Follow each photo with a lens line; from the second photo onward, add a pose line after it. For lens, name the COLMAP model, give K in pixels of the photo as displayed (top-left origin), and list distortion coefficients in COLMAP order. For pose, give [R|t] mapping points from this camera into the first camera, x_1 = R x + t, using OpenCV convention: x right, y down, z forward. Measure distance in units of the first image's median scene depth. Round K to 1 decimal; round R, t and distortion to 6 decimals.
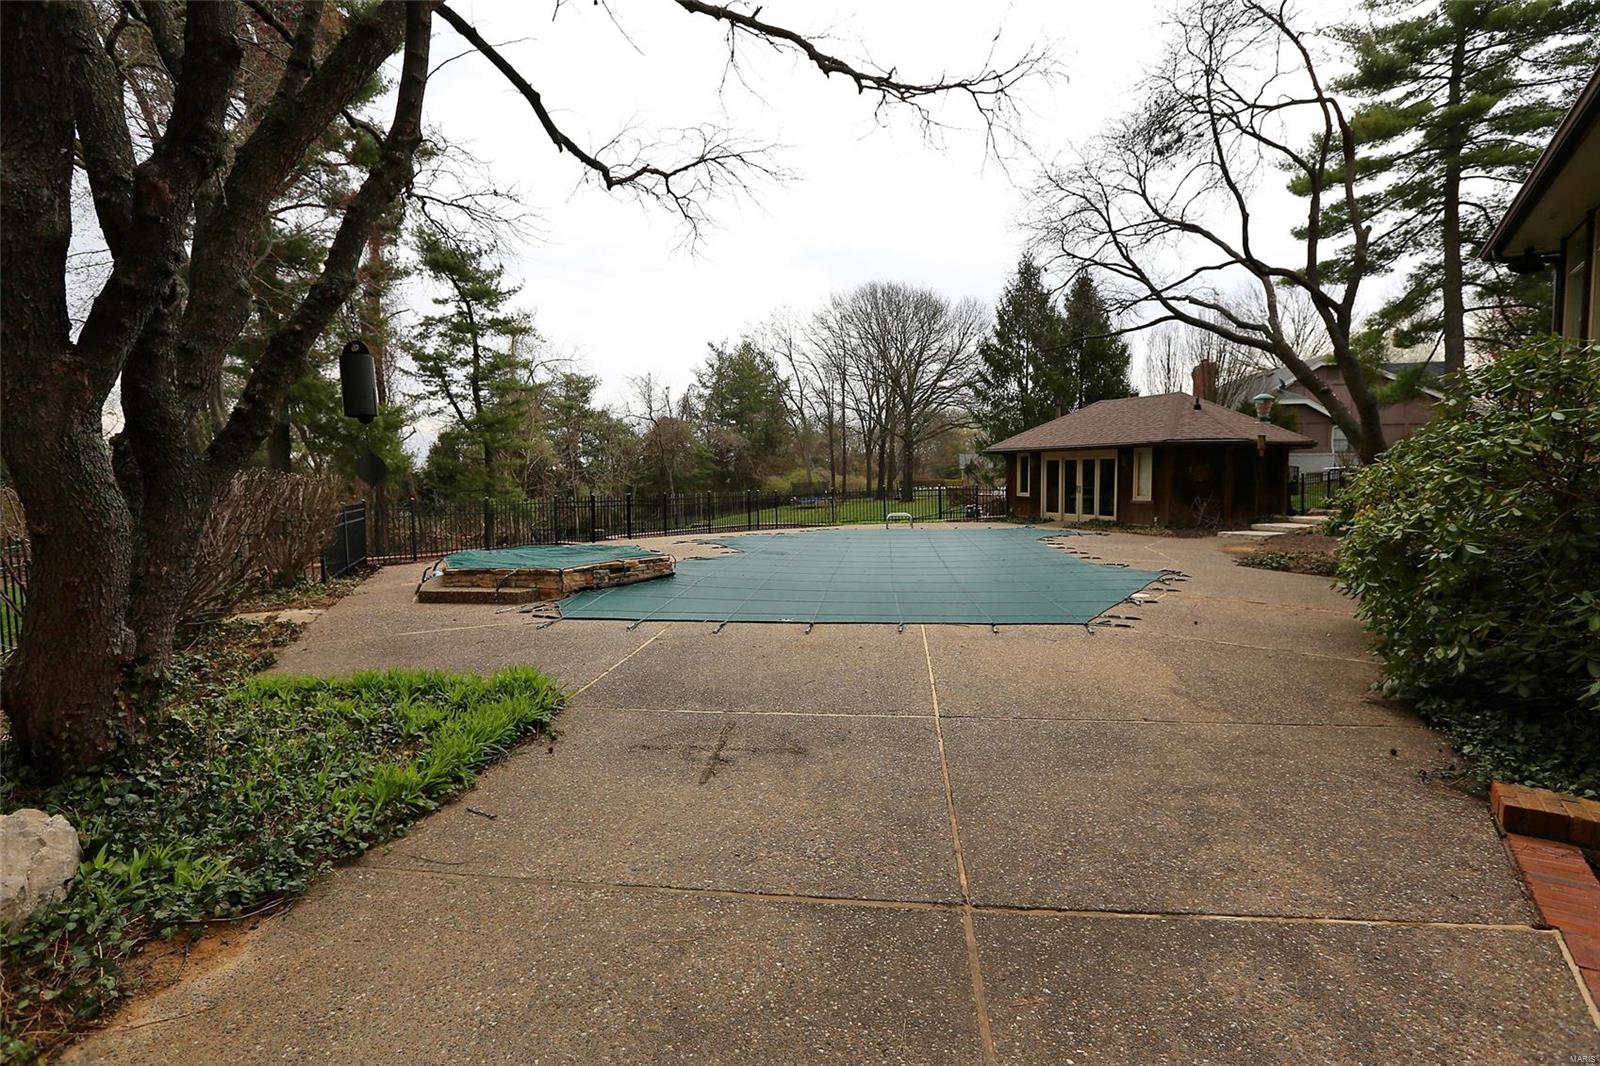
lens RADIAL K [[688.7, 0, 800.0], [0, 688.7, 533.0], [0, 0, 1]] dist [-0.045194, 0.000028]
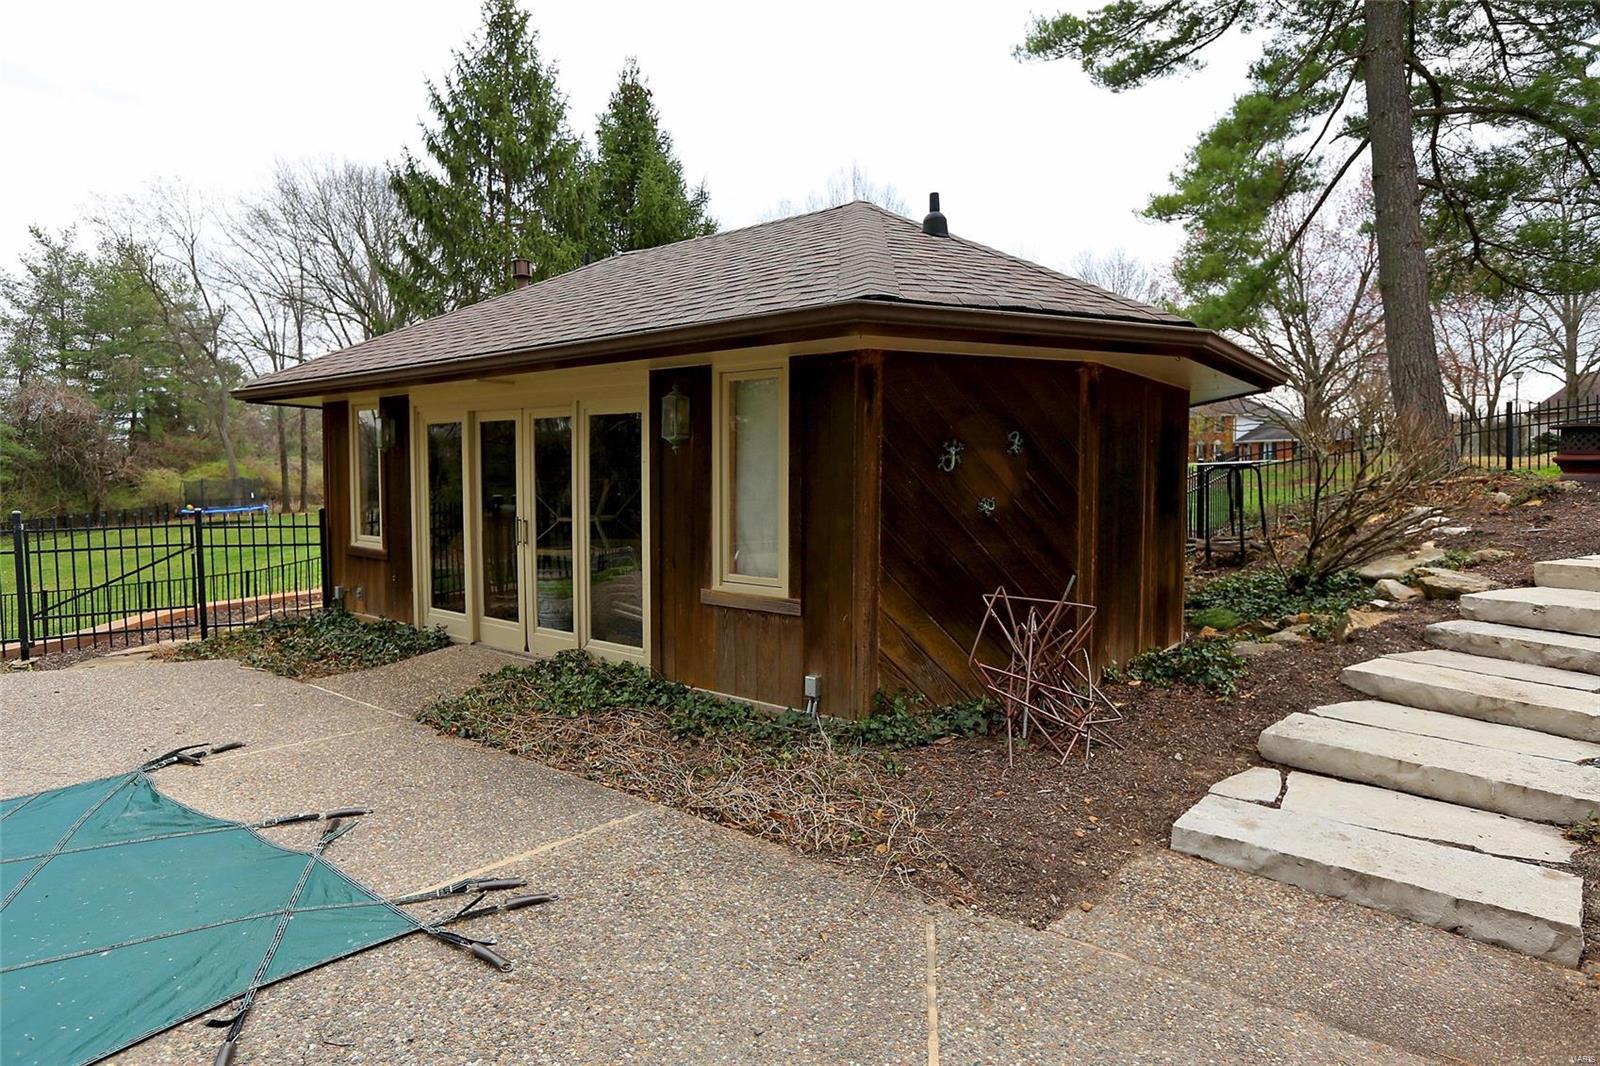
lens RADIAL K [[886.3, 0, 800.0], [0, 886.3, 533.0], [0, 0, 1]] dist [0.000614, 0.000087]
pose [[0.863453, -0.026106, 0.503754, 0.282195], [0.033605, 0.999418, -0.005808, -0.049165], [-0.503309, 0.021944, 0.863828, 0.562781]]
